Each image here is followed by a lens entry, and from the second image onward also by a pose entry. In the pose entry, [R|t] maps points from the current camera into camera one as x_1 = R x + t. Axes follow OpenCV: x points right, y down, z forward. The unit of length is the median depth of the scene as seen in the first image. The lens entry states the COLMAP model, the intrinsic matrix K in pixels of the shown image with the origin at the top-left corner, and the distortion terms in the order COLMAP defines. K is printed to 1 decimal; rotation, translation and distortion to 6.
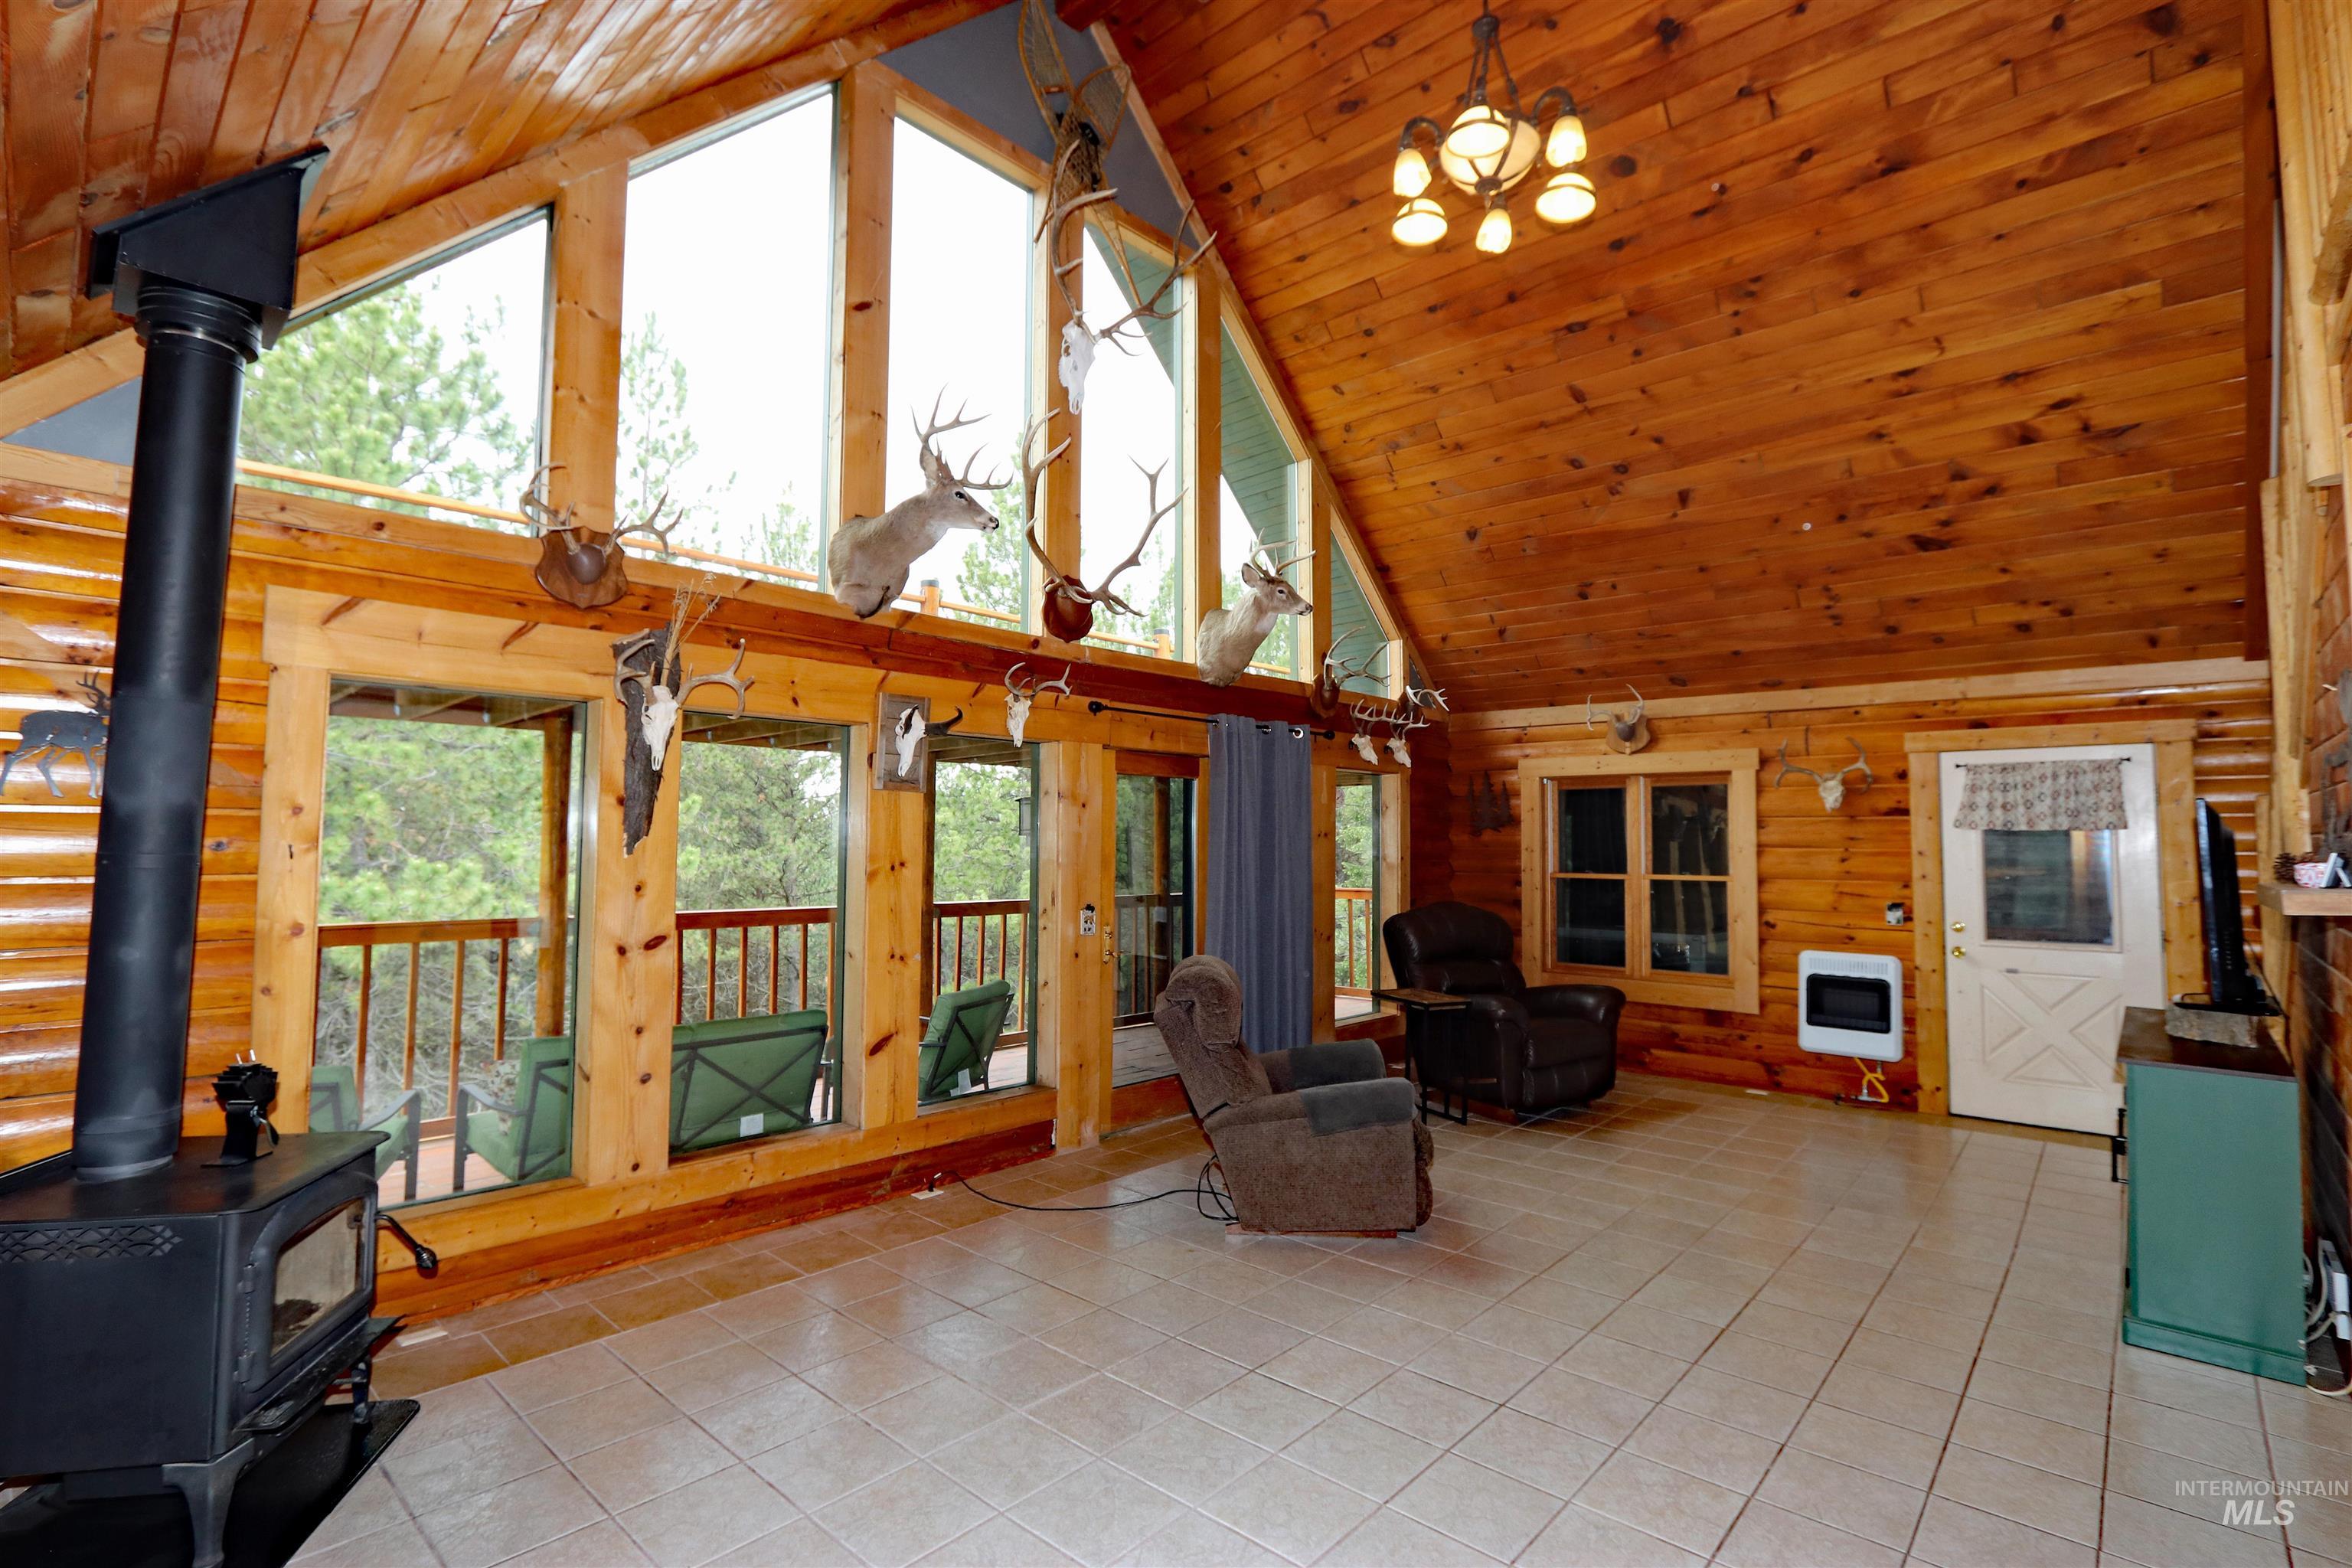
lens RADIAL K [[1079.5, 0, 1158.9], [0, 1079.5, 784.1], [0, 0, 1]] dist [-0.017984, 0.001109]
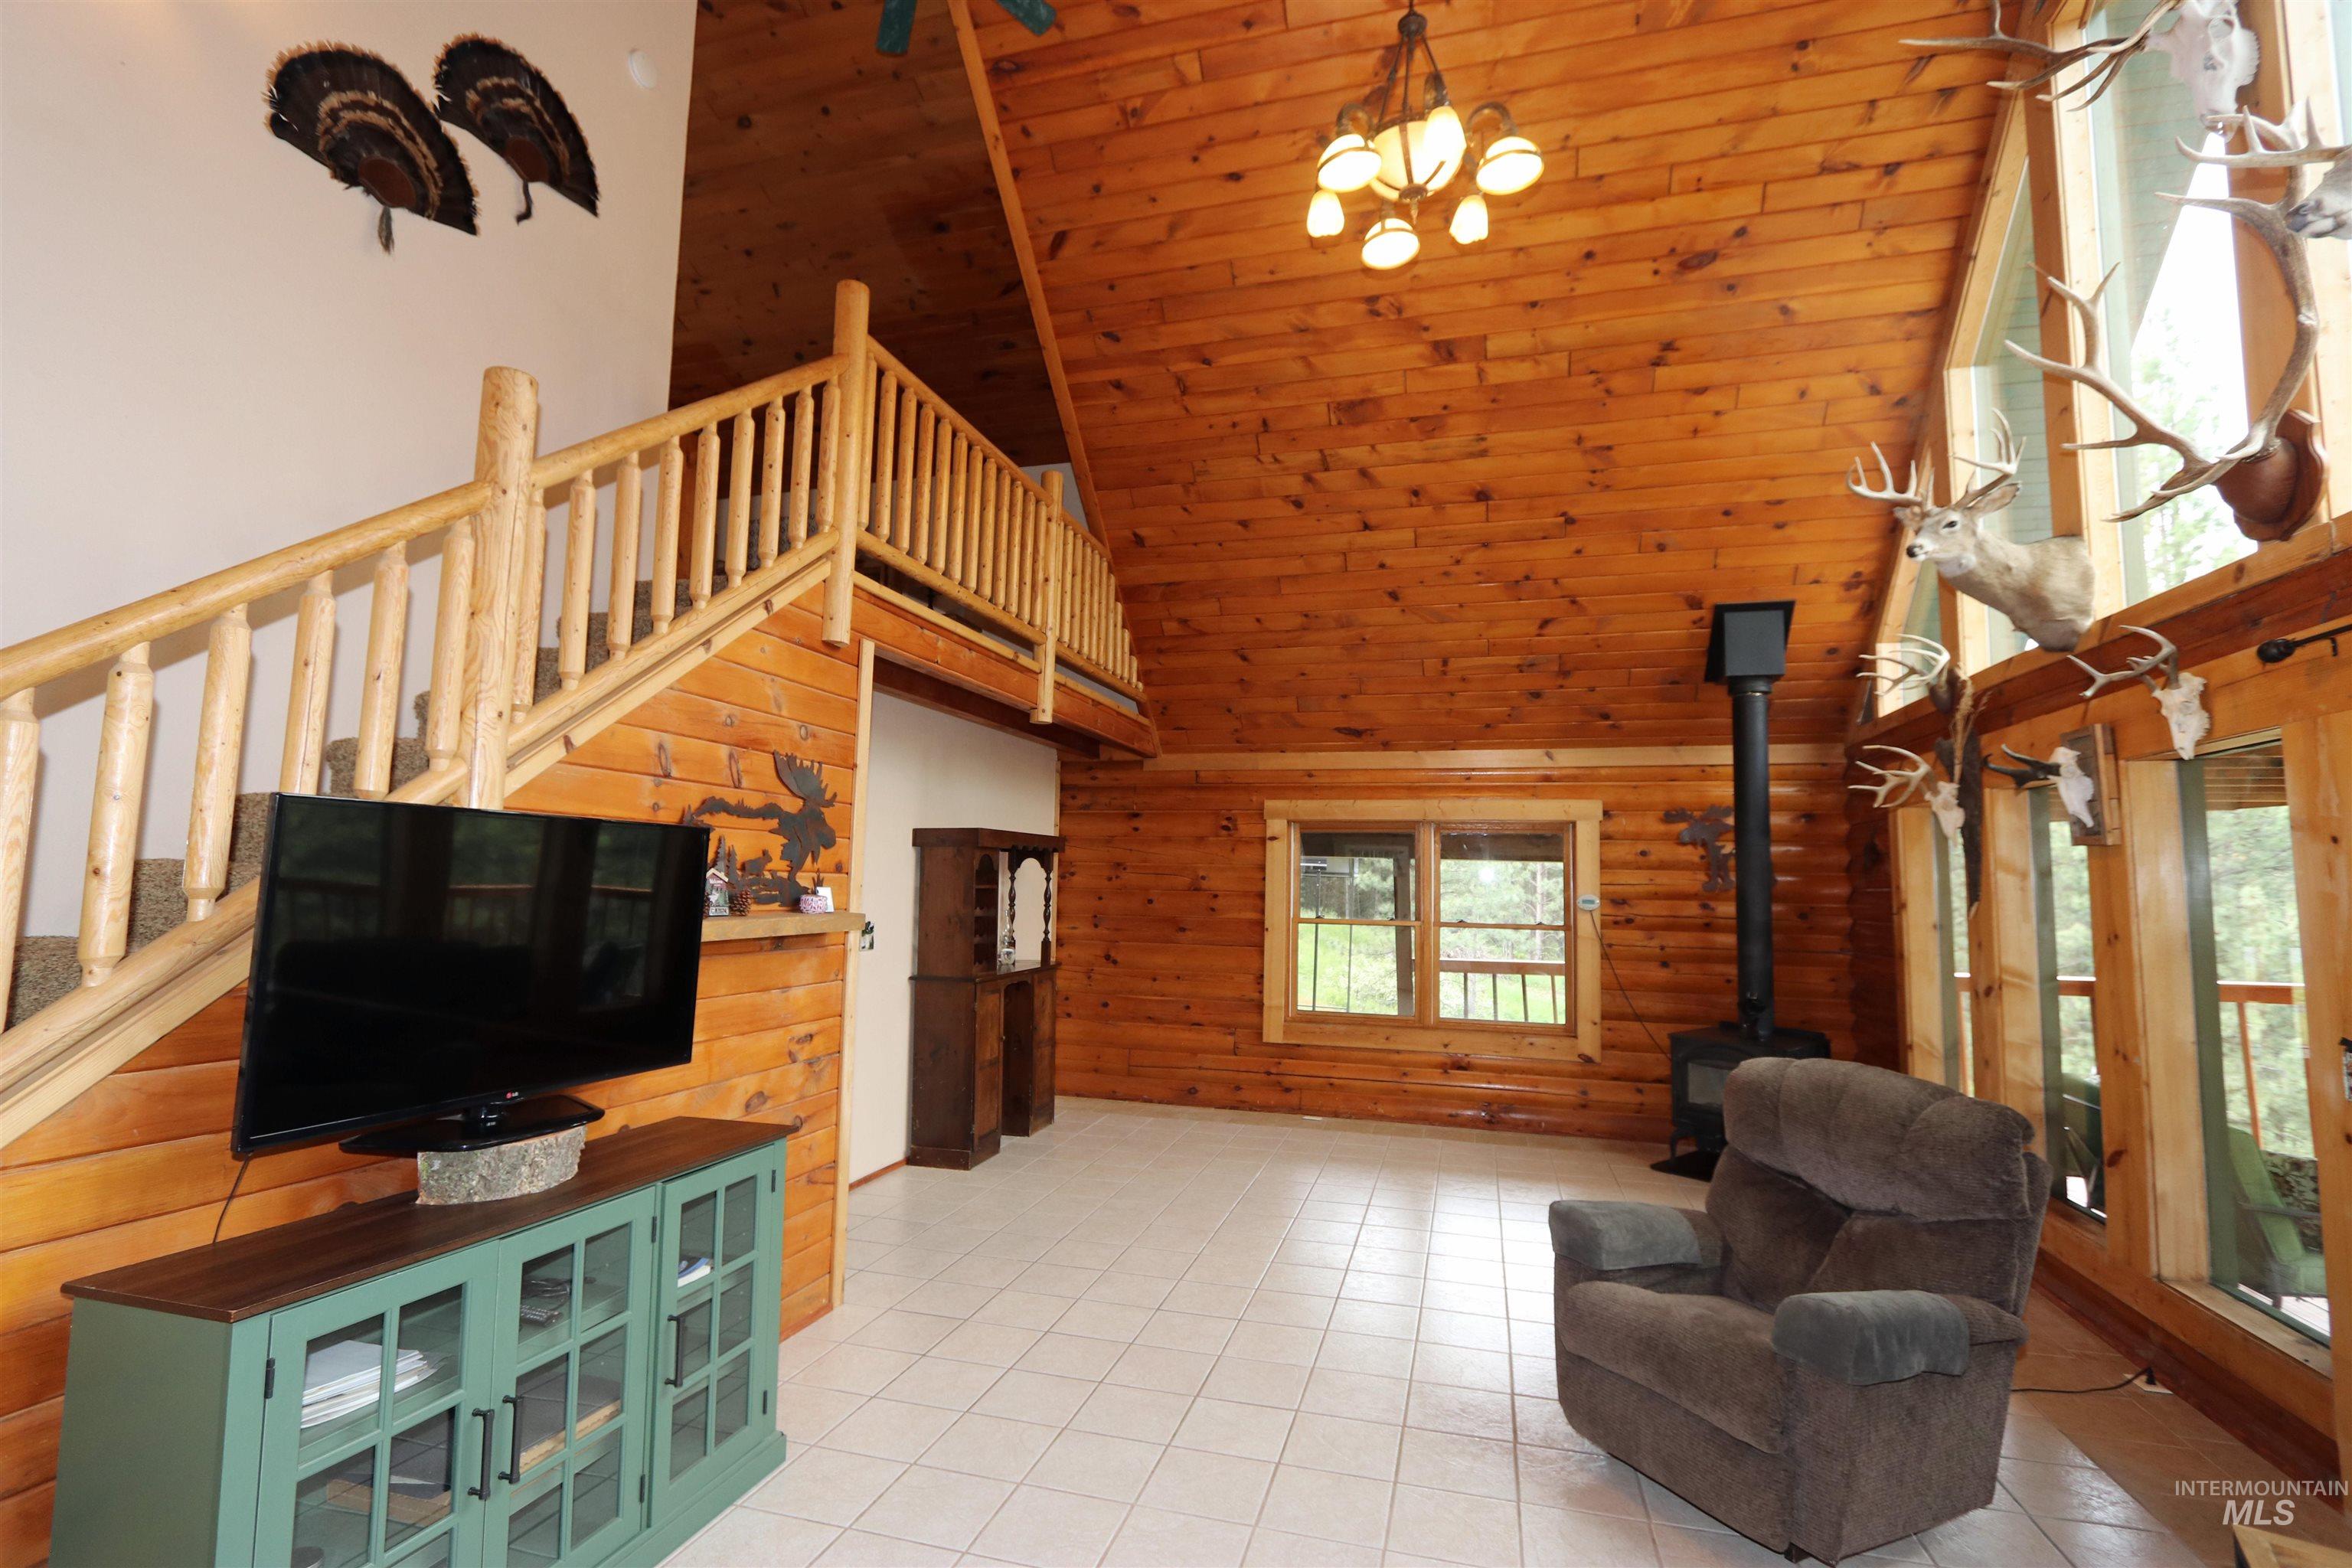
lens RADIAL K [[1079.5, 0, 1157.8], [0, 1079.5, 782.3], [0, 0, 1]] dist [-0.017984, 0.001109]
pose [[-0.898636, -0.064736, -0.433893, 0.560884], [0.000121, 0.989016, -0.147810, 0.058431], [0.438695, -0.132880, -0.888757, 1.061920]]
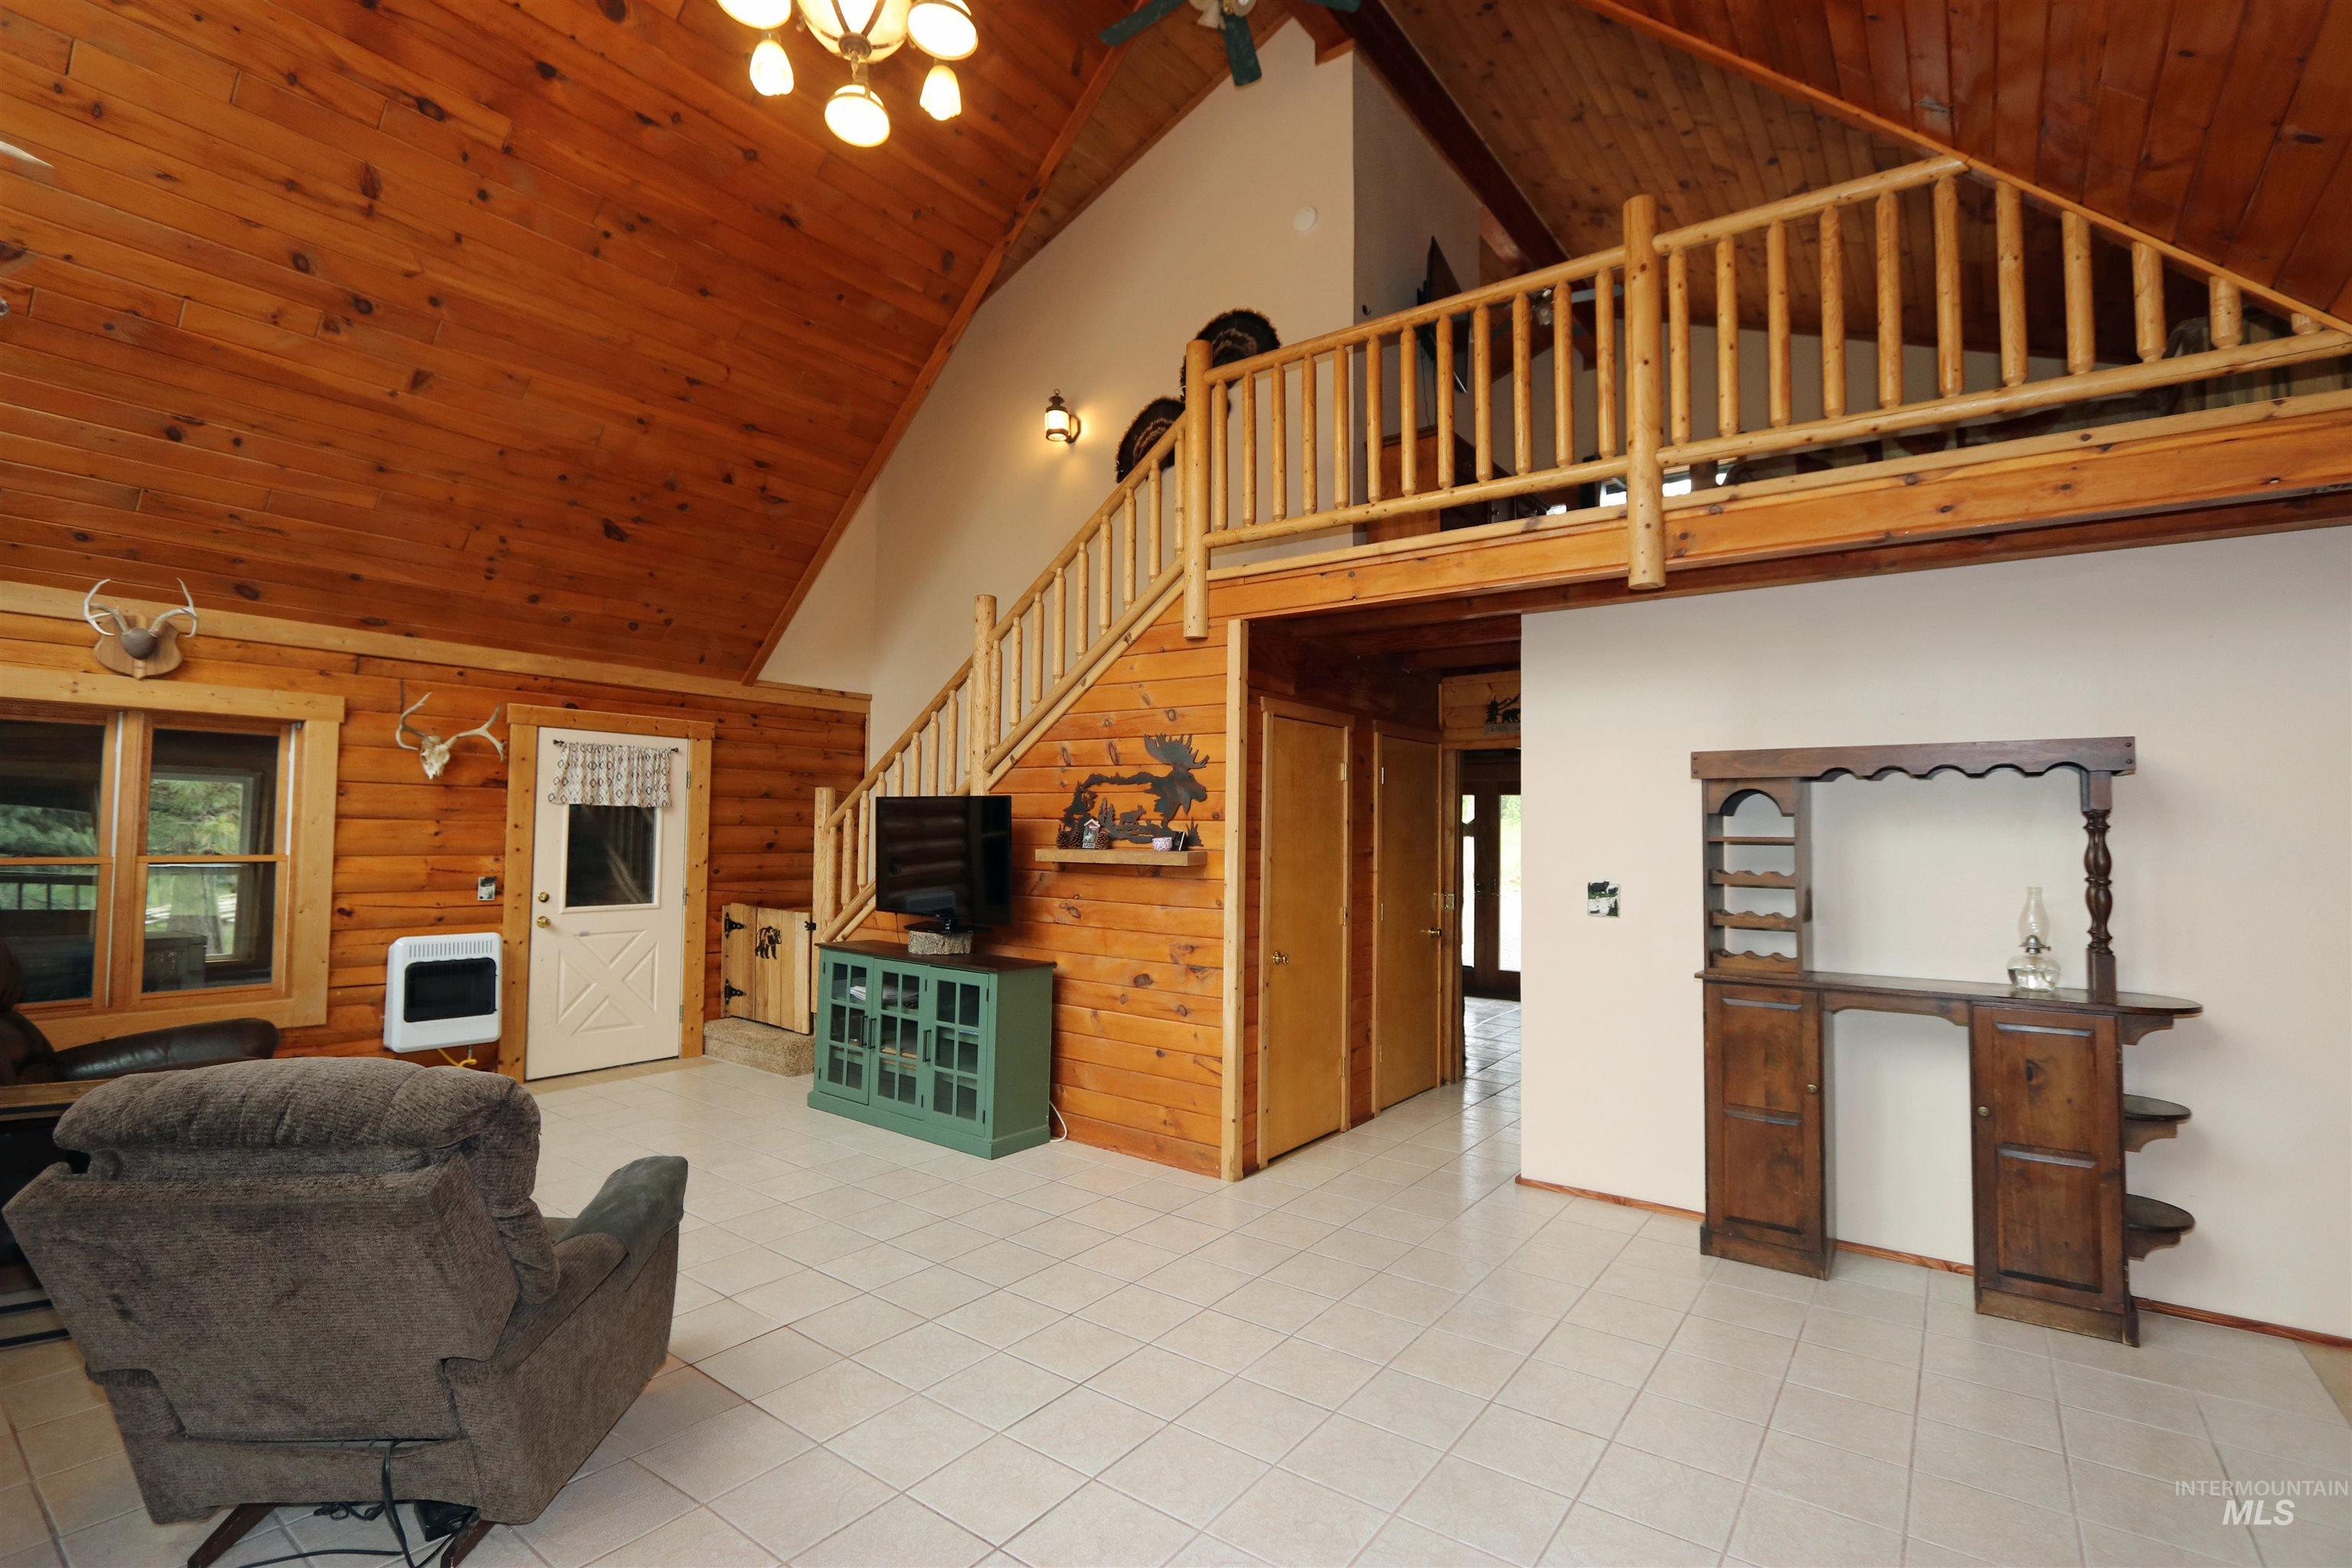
lens RADIAL K [[1079.5, 0, 1168.8], [0, 1079.5, 790.3], [0, 0, 1]] dist [-0.017984, 0.001109]
pose [[-0.097555, 0.028700, 0.994816, -0.341091], [-0.070210, 0.996895, -0.035645, 0.024715], [-0.992751, -0.073323, -0.095237, 0.499898]]
